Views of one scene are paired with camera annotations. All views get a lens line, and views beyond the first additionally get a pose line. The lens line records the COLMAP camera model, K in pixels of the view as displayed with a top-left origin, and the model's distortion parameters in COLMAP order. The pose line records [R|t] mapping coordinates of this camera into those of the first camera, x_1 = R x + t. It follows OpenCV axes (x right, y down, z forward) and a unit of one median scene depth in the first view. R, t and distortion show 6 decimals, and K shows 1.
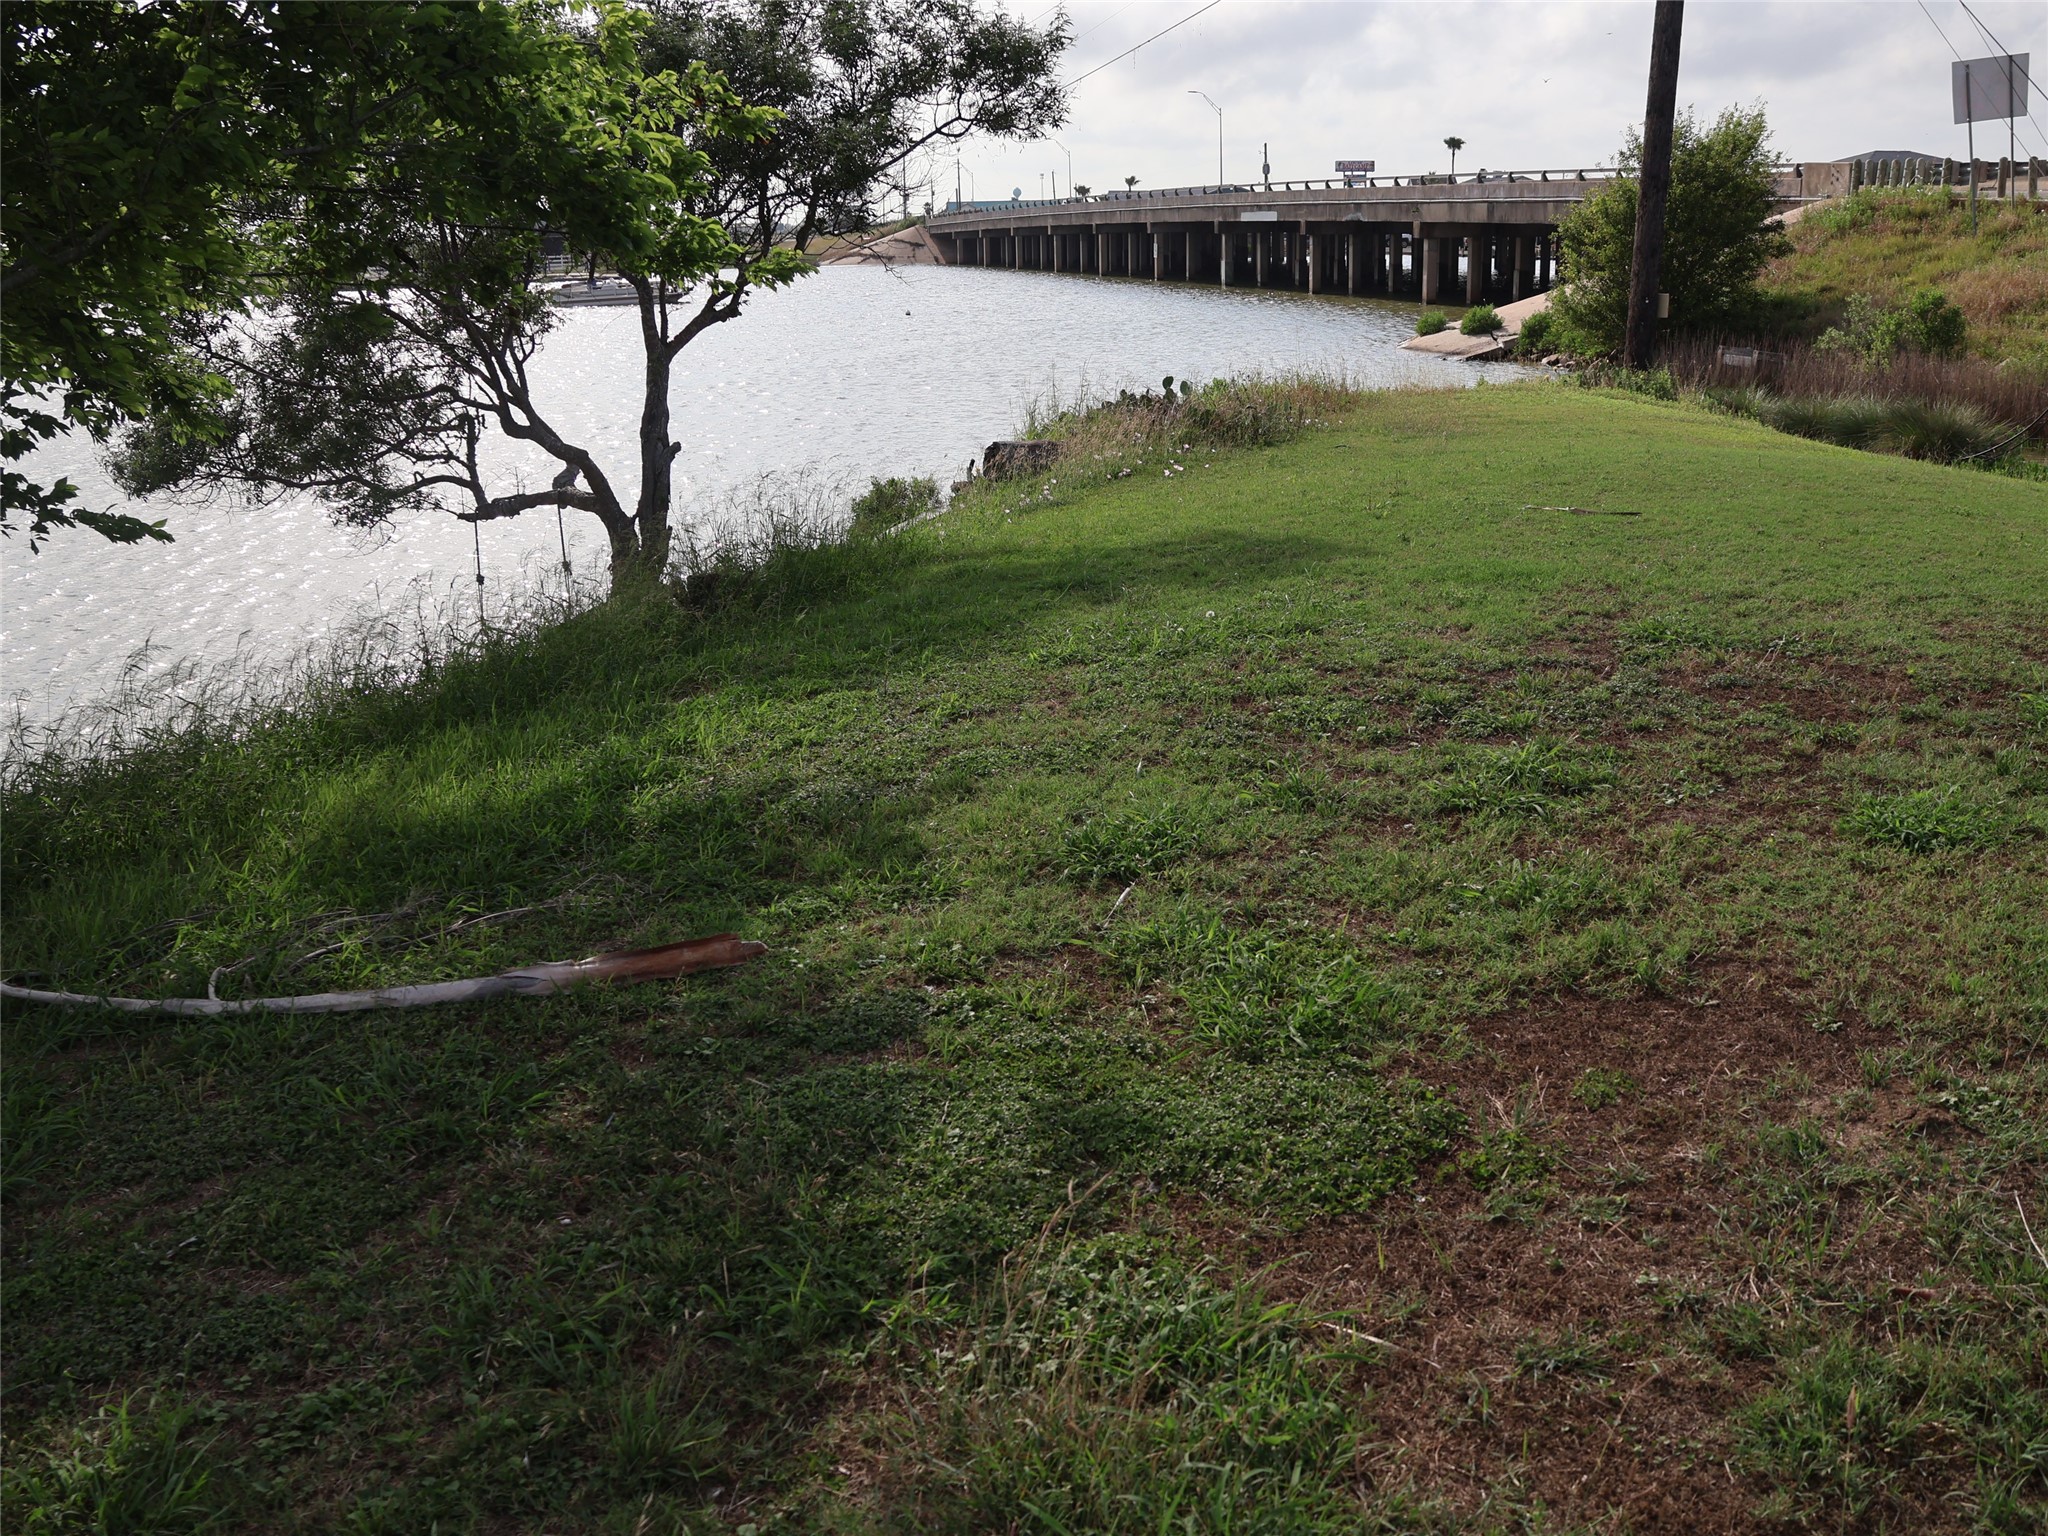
lens RADIAL K [[2021.7, 0, 1025.6], [0, 2021.7, 768.0], [0, 0, 1]] dist [-0.098836, 0.000000]
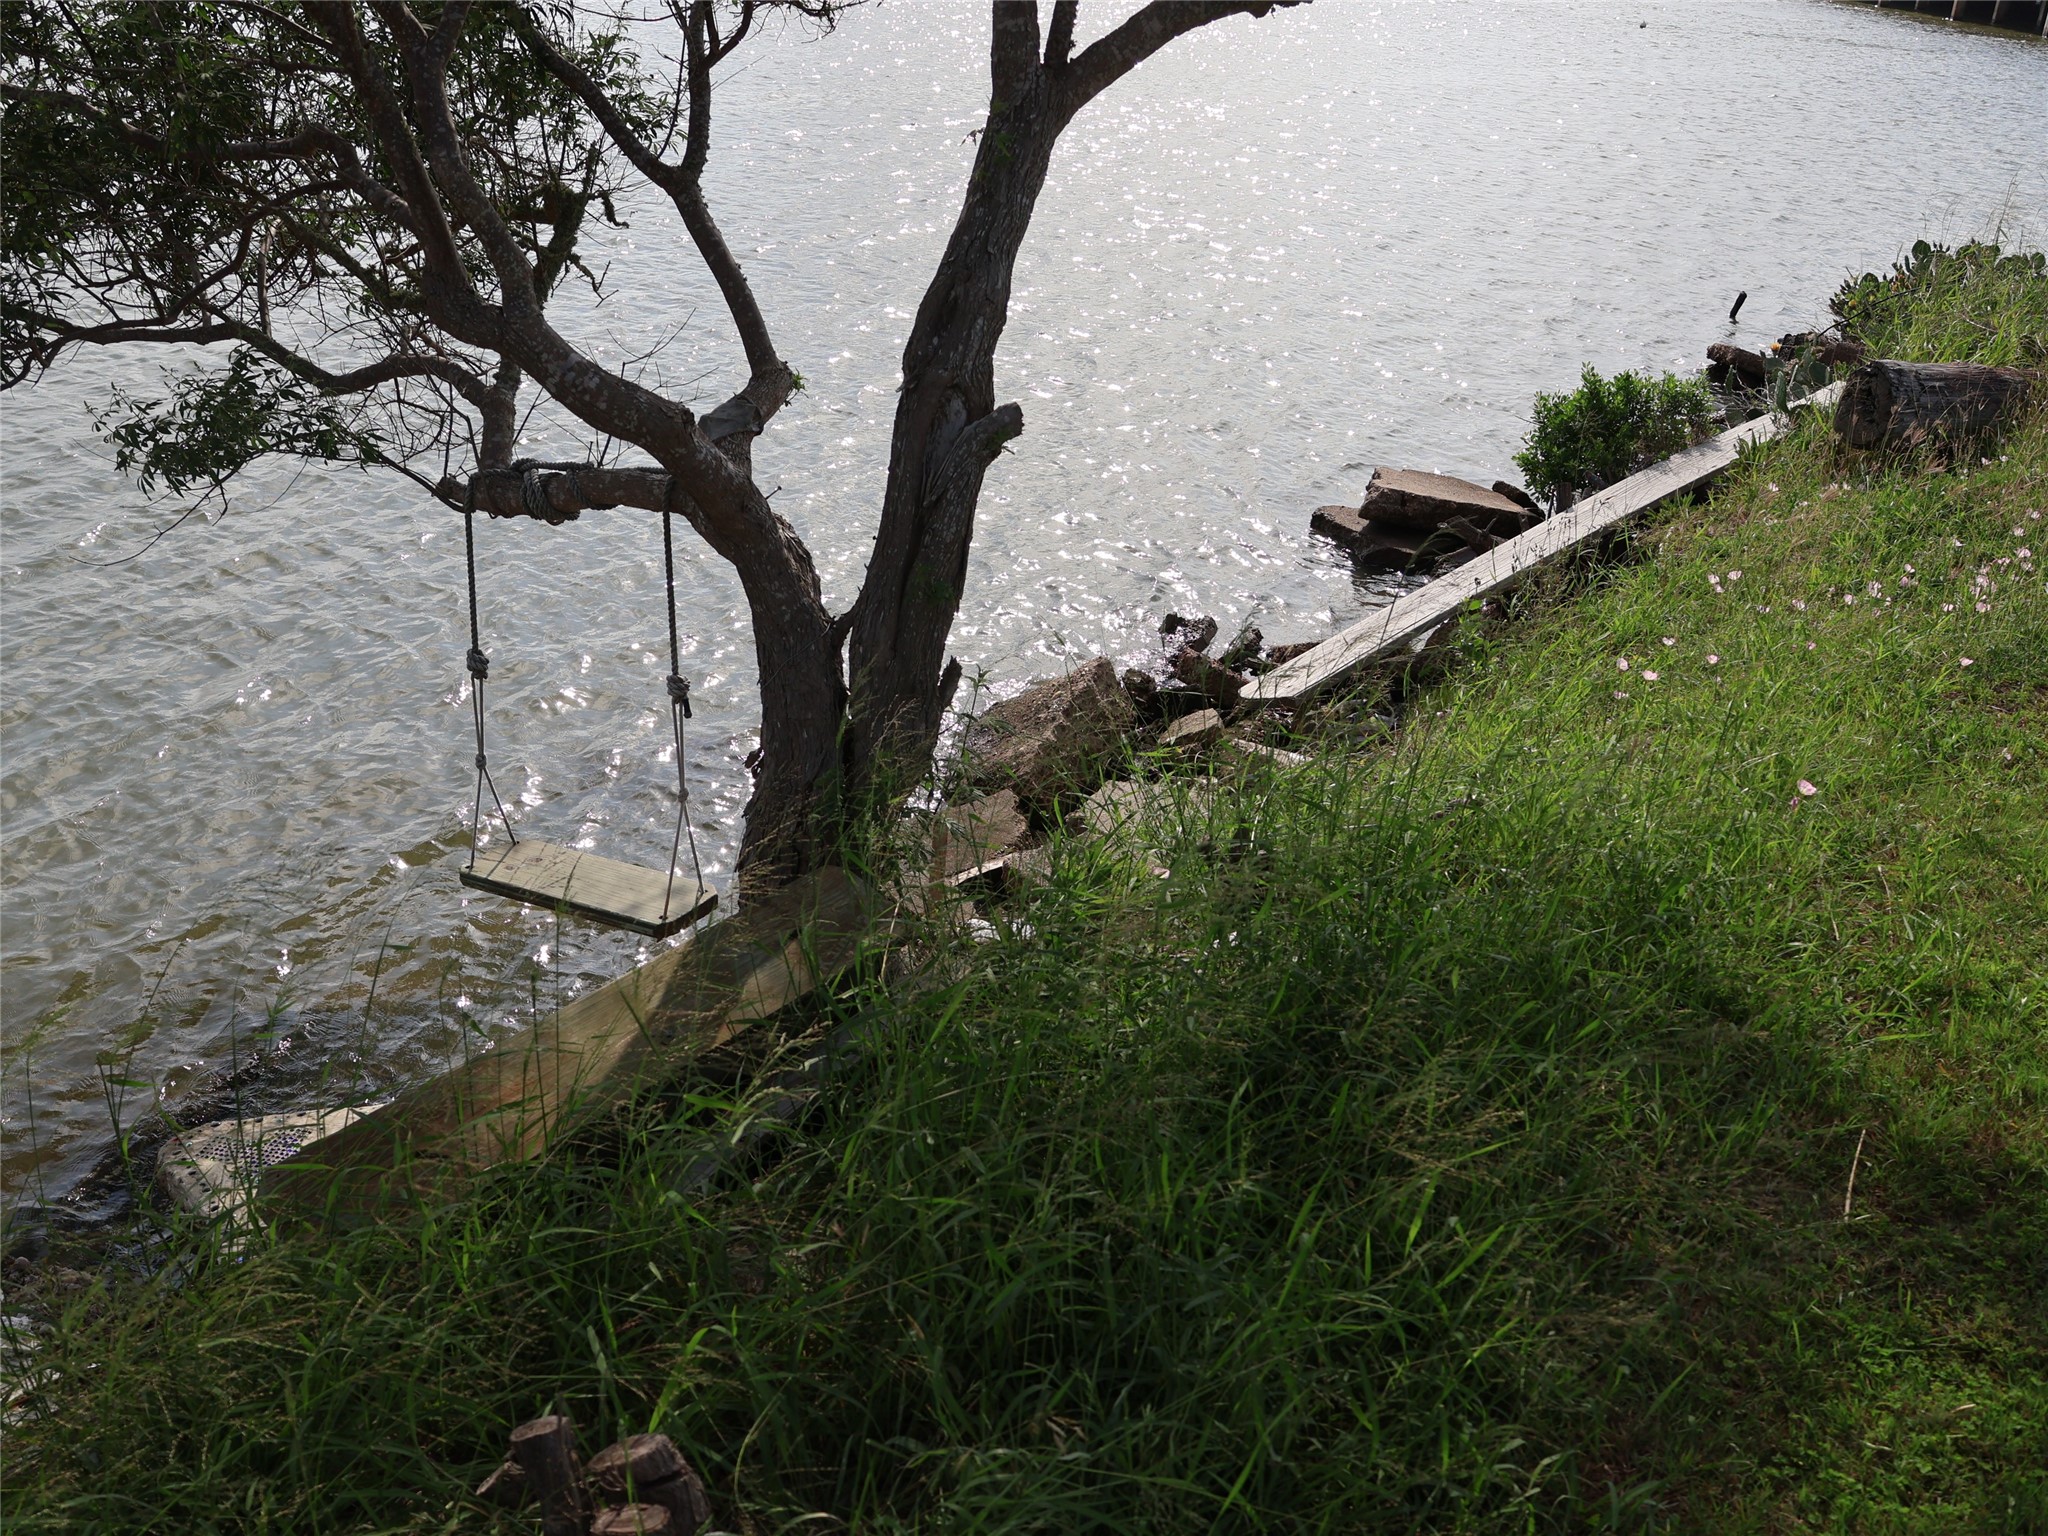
lens RADIAL K [[2021.7, 0, 1022.1], [0, 2021.7, 768.3], [0, 0, 1]] dist [-0.098836, 0.000000]
pose [[0.939614, 0.211543, -0.269027, -0.077557], [-0.168118, 0.970006, 0.175567, -0.161328], [0.298098, -0.119737, 0.946996, 0.699145]]
